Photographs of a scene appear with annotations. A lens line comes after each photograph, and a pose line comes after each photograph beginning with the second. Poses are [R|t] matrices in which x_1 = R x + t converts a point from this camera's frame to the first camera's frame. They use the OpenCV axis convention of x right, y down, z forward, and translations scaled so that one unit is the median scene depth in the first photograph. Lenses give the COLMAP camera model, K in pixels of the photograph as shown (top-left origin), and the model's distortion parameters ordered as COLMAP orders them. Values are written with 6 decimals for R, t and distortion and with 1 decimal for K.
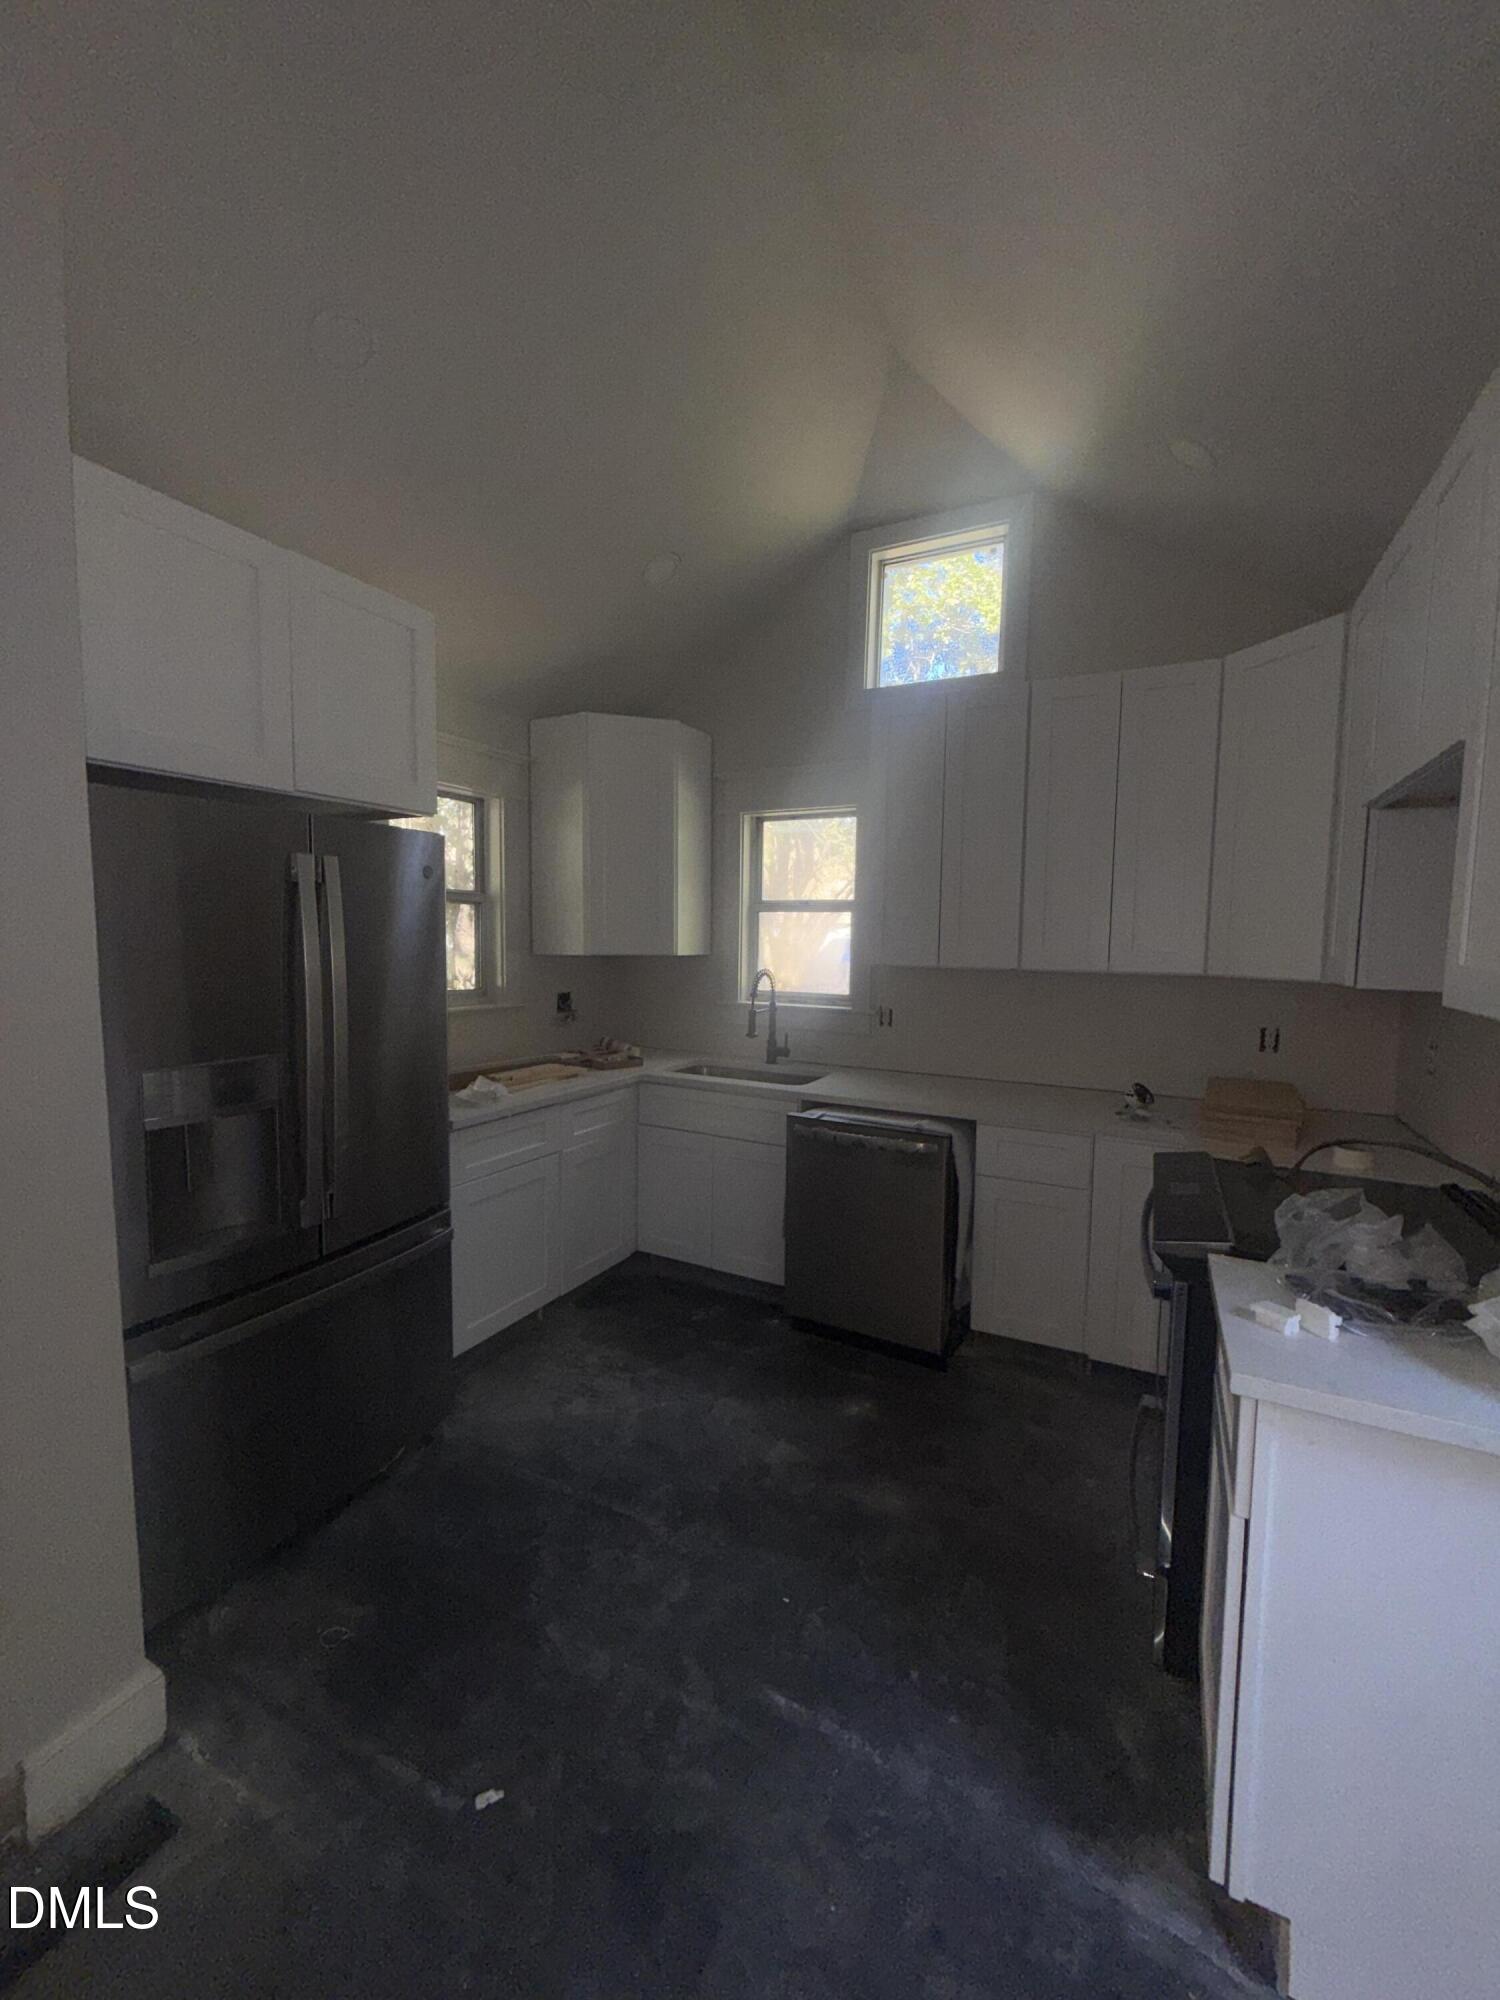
lens RADIAL K [[793.1, 0, 784.7], [0, 793.1, 999.1], [0, 0, 1]] dist [0.007316, -0.000041]
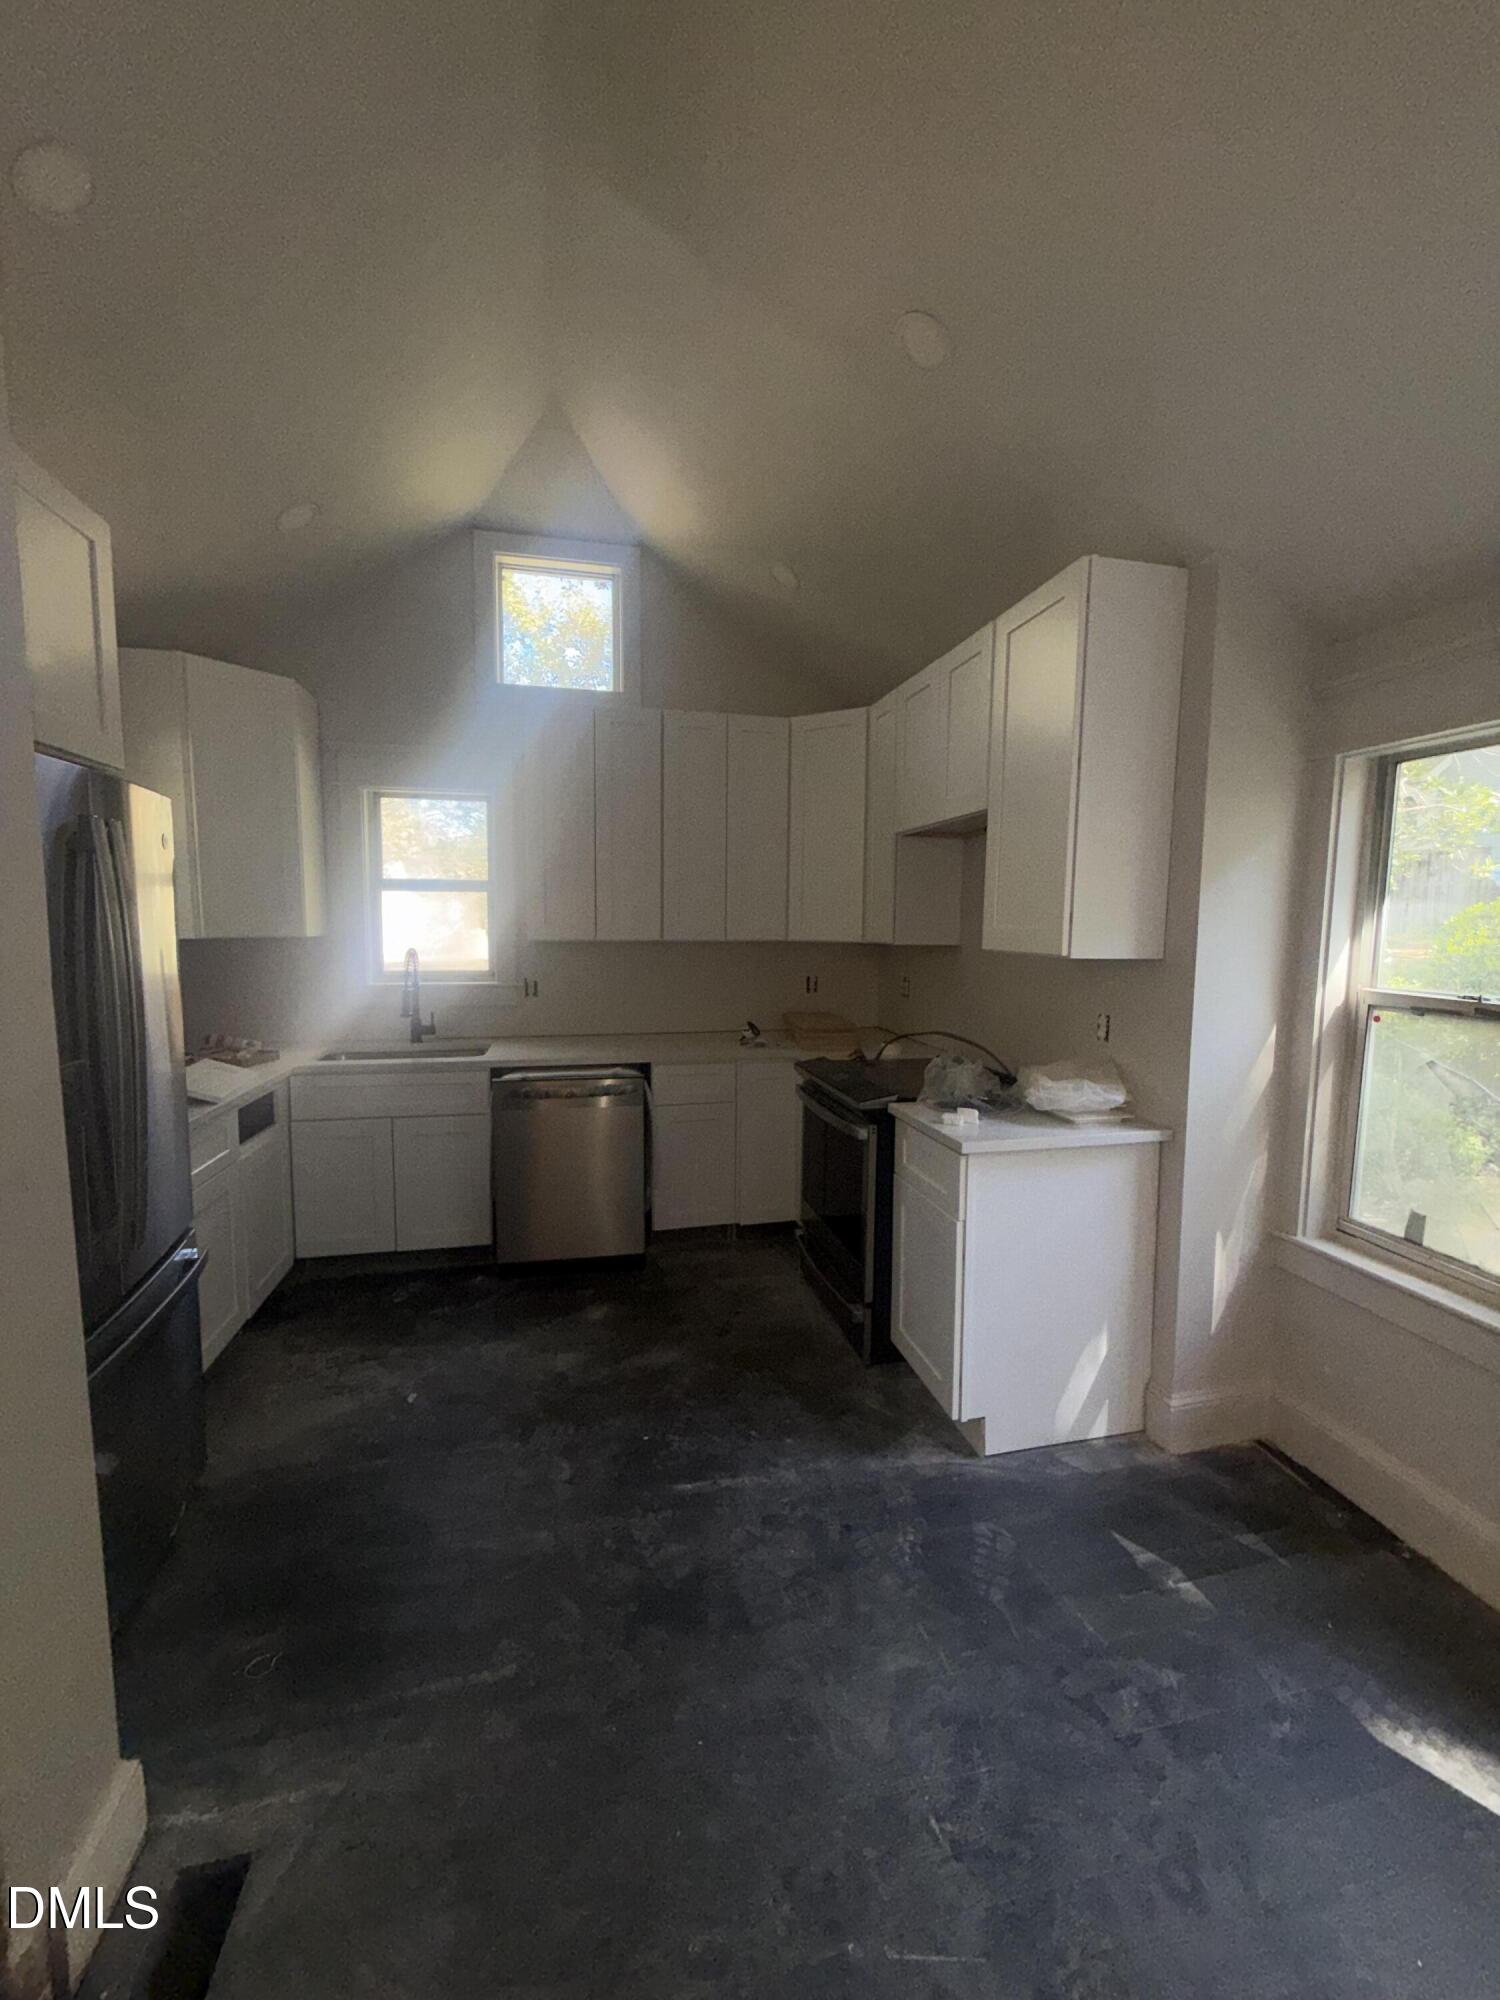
lens RADIAL K [[793.1, 0, 752.6], [0, 793.1, 1003.6], [0, 0, 1]] dist [0.007316, -0.000041]
pose [[0.768431, -0.075677, 0.635442, -0.389240], [0.055467, 0.997122, 0.051676, 0.004512], [-0.637525, -0.004464, 0.770417, -0.051549]]
